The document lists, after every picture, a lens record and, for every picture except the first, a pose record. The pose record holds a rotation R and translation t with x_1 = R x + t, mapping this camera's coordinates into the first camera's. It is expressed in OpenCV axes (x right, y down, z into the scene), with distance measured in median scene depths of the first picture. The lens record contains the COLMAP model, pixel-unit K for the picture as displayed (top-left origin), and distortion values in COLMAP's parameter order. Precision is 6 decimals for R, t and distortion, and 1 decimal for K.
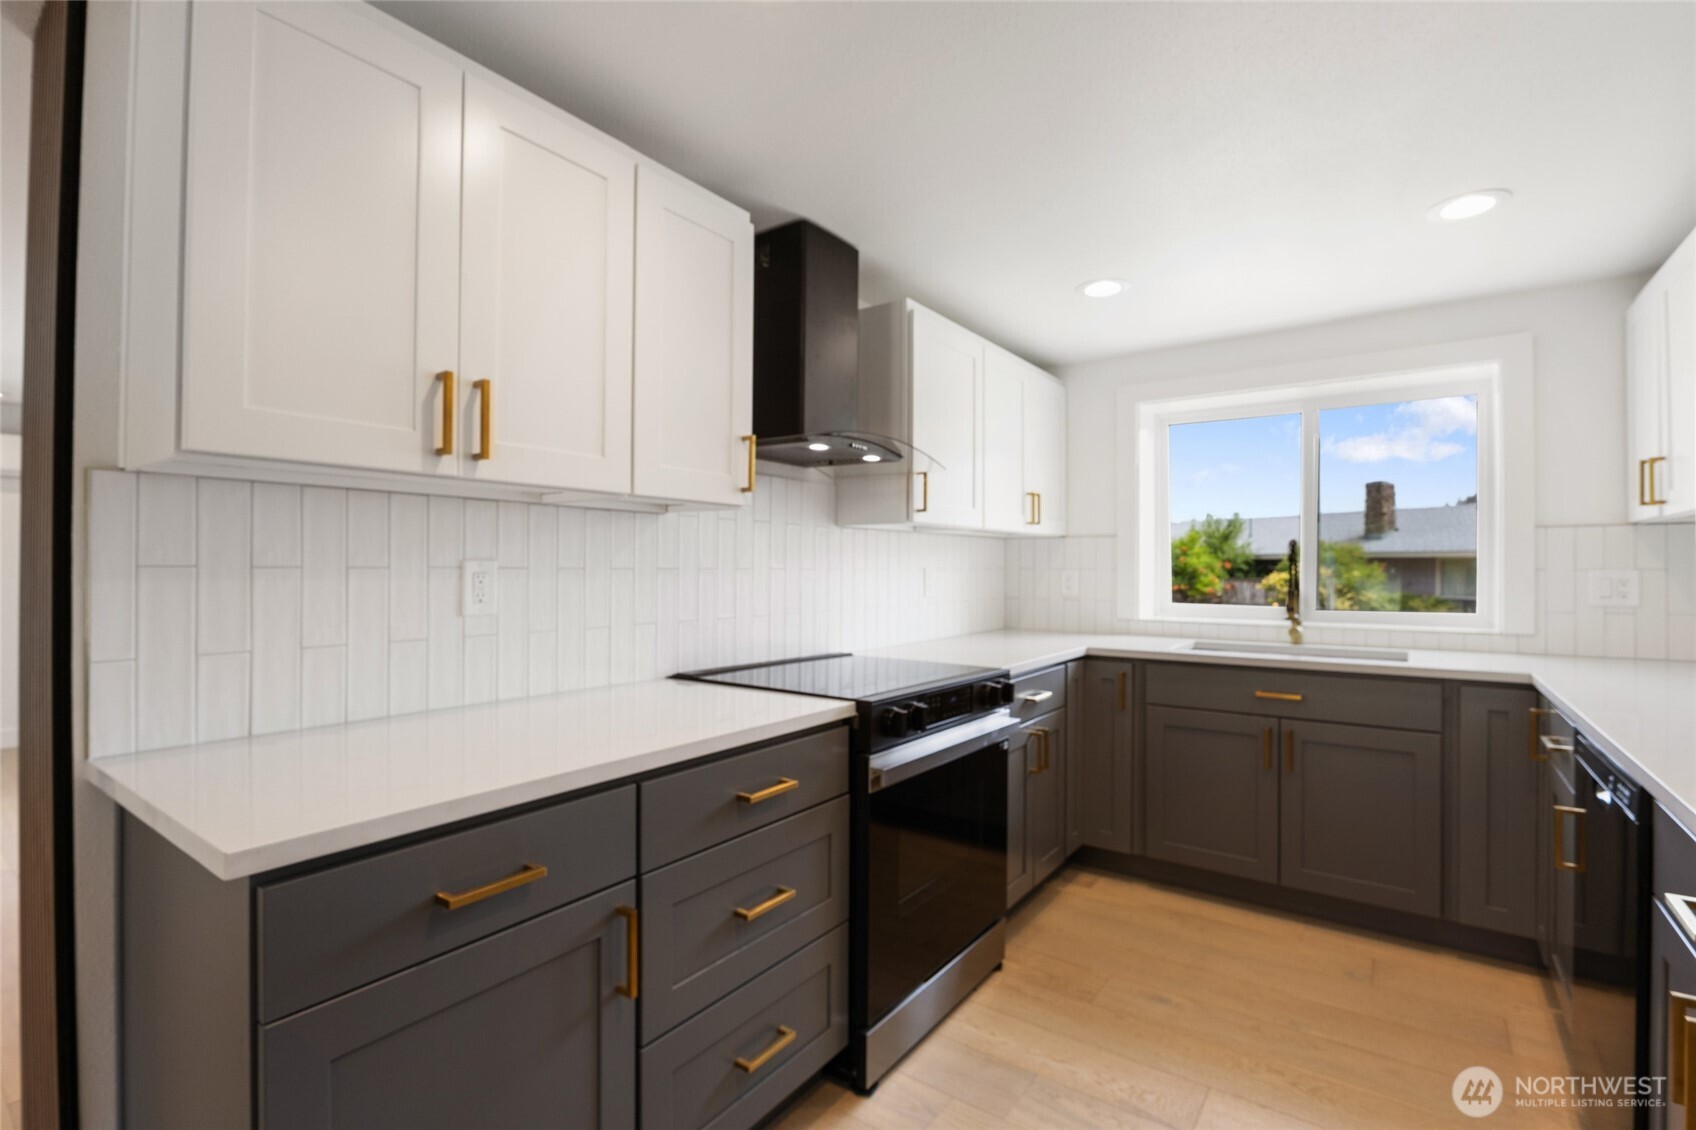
lens RADIAL K [[768.7, 0, 851.3], [0, 768.7, 560.5], [0, 0, 1]] dist [-0.016196, 0.000331]
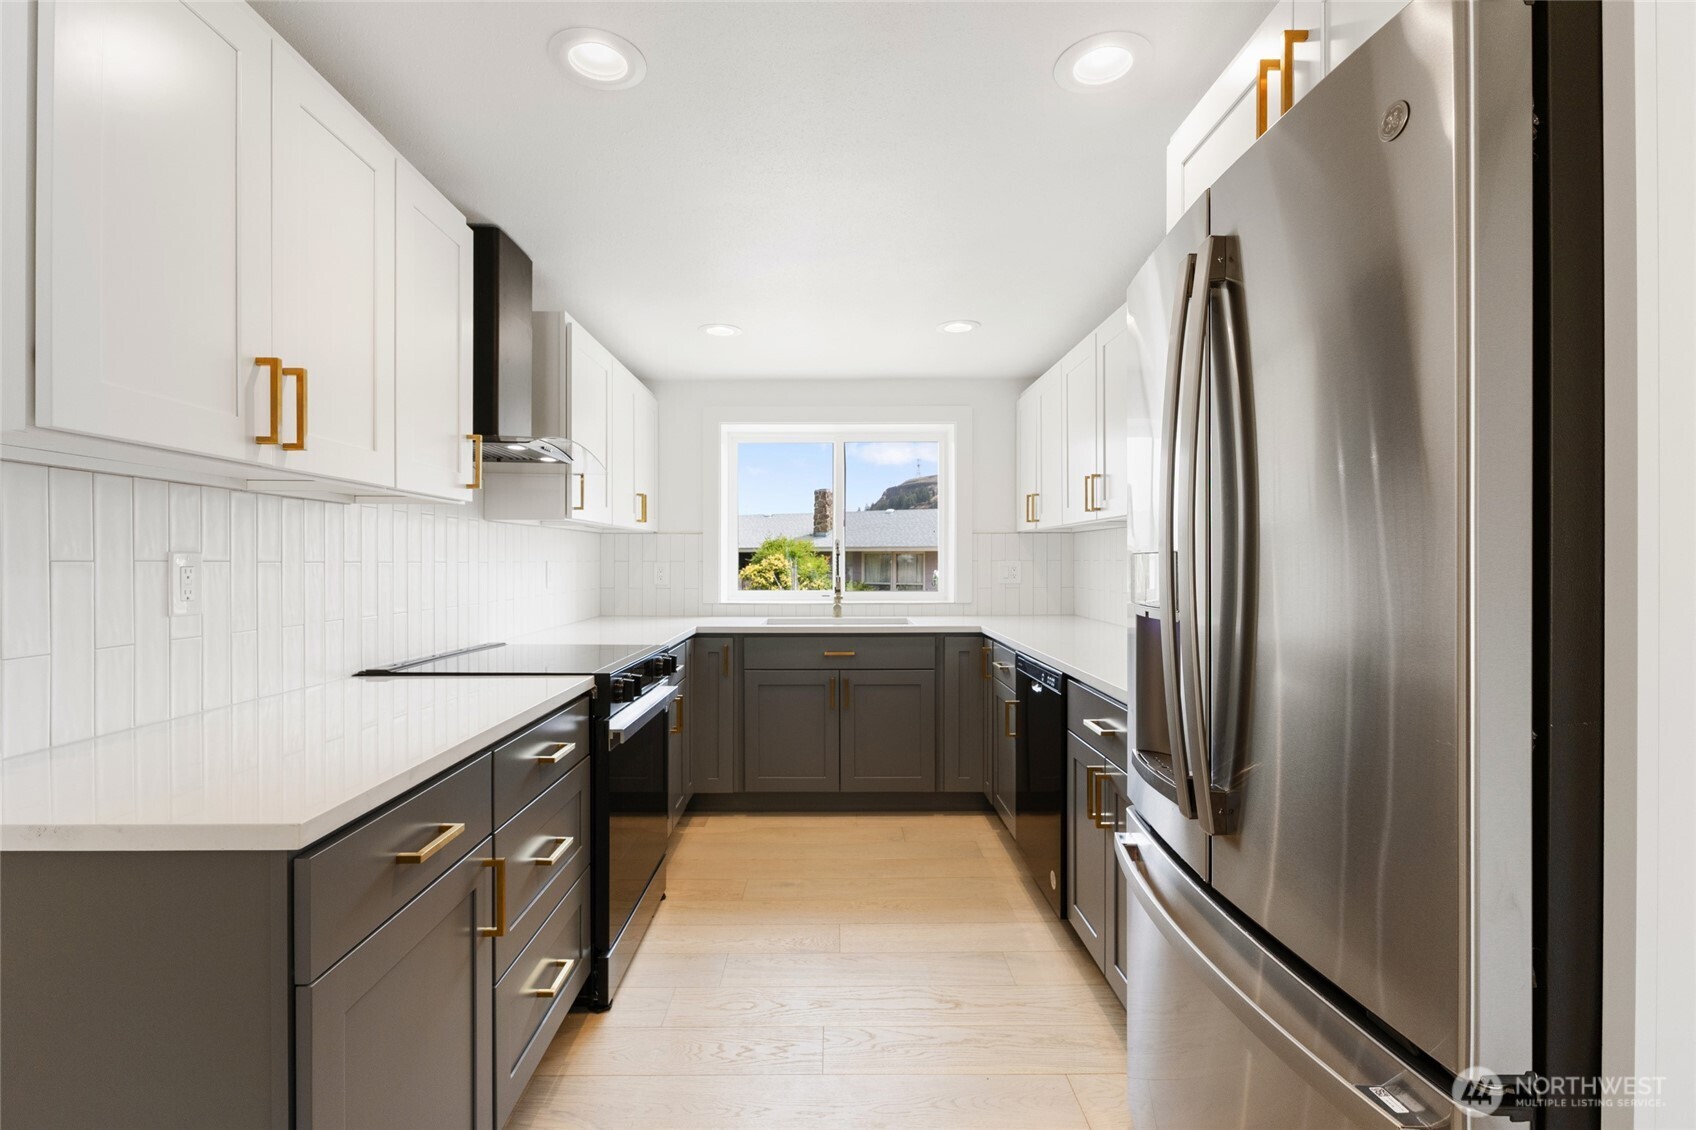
lens RADIAL K [[768.7, 0, 841.6], [0, 768.7, 562.7], [0, 0, 1]] dist [-0.016196, 0.000331]
pose [[0.801789, -0.004258, 0.597592, -0.300011], [-0.002773, 0.999937, 0.010845, -0.000295], [-0.597601, -0.010353, 0.801727, -0.116154]]
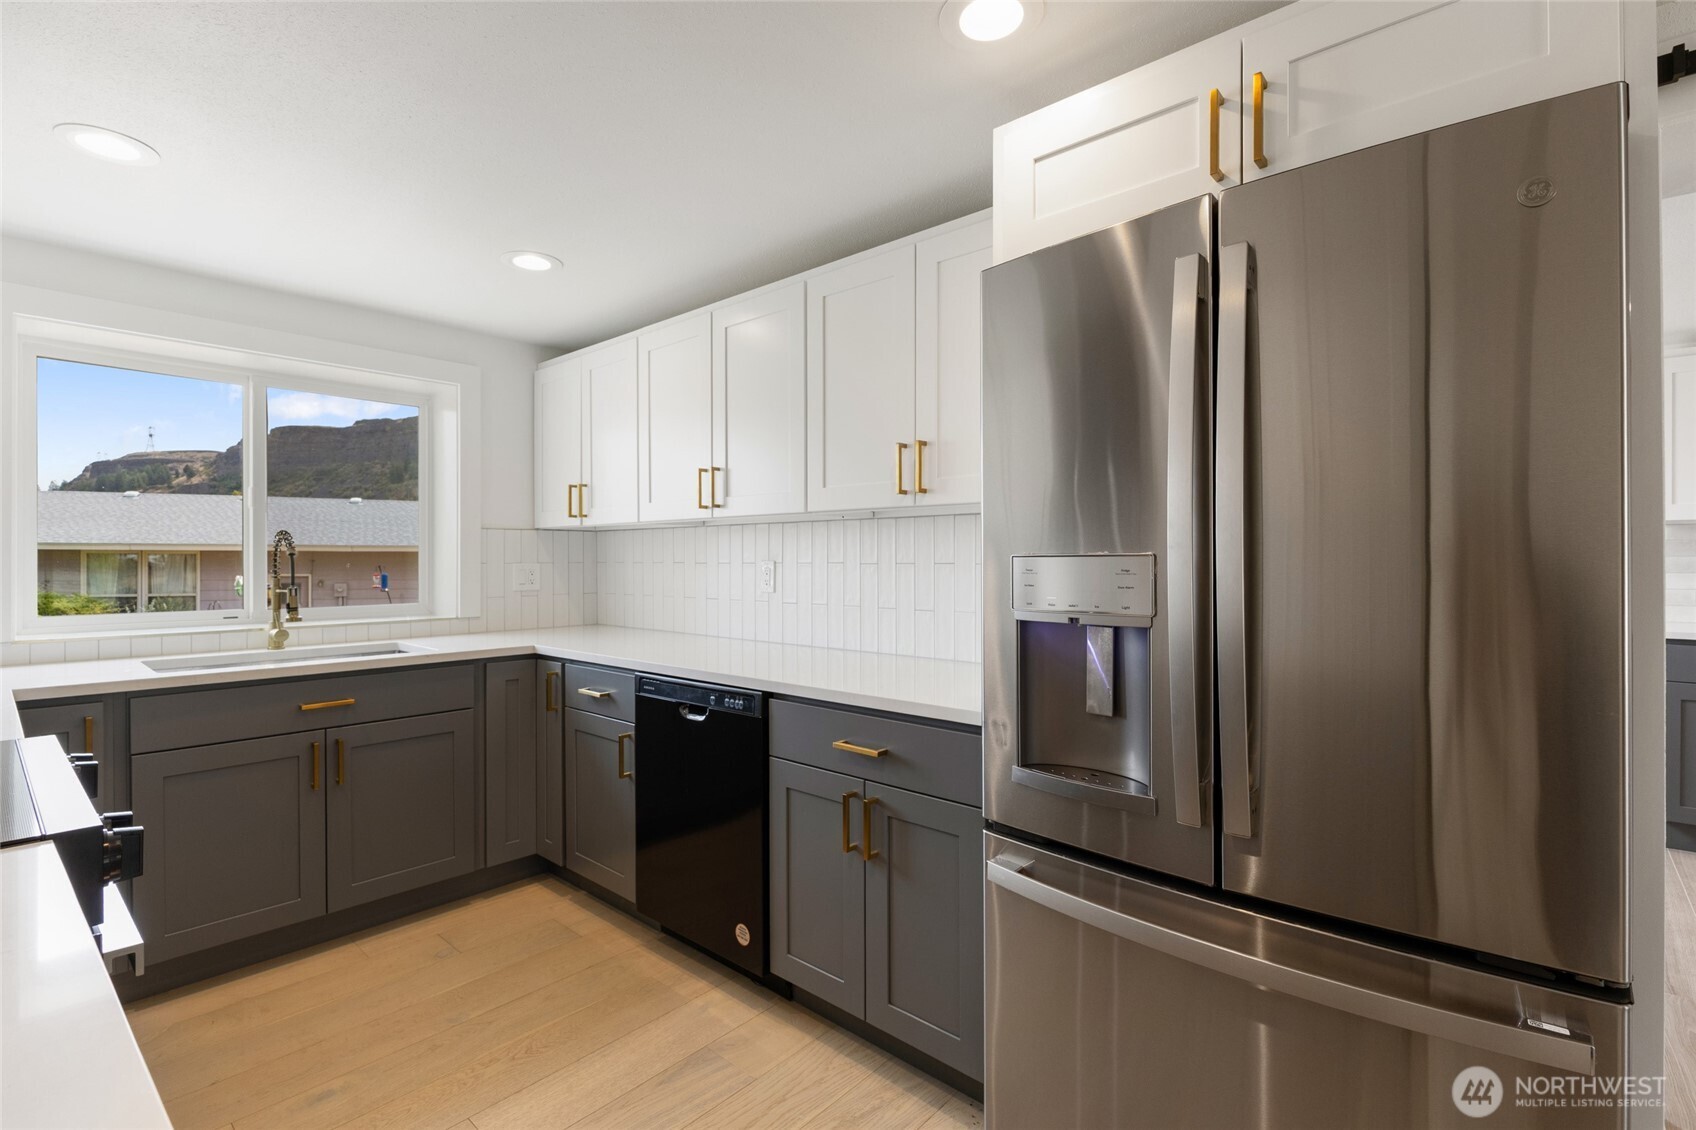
lens RADIAL K [[768.7, 0, 860.6], [0, 768.7, 560.0], [0, 0, 1]] dist [-0.016196, 0.000331]
pose [[0.082886, -0.000803, 0.996559, -0.328526], [-0.005738, 0.999983, 0.001283, 0.002320], [-0.996543, -0.005825, 0.082880, 0.351444]]
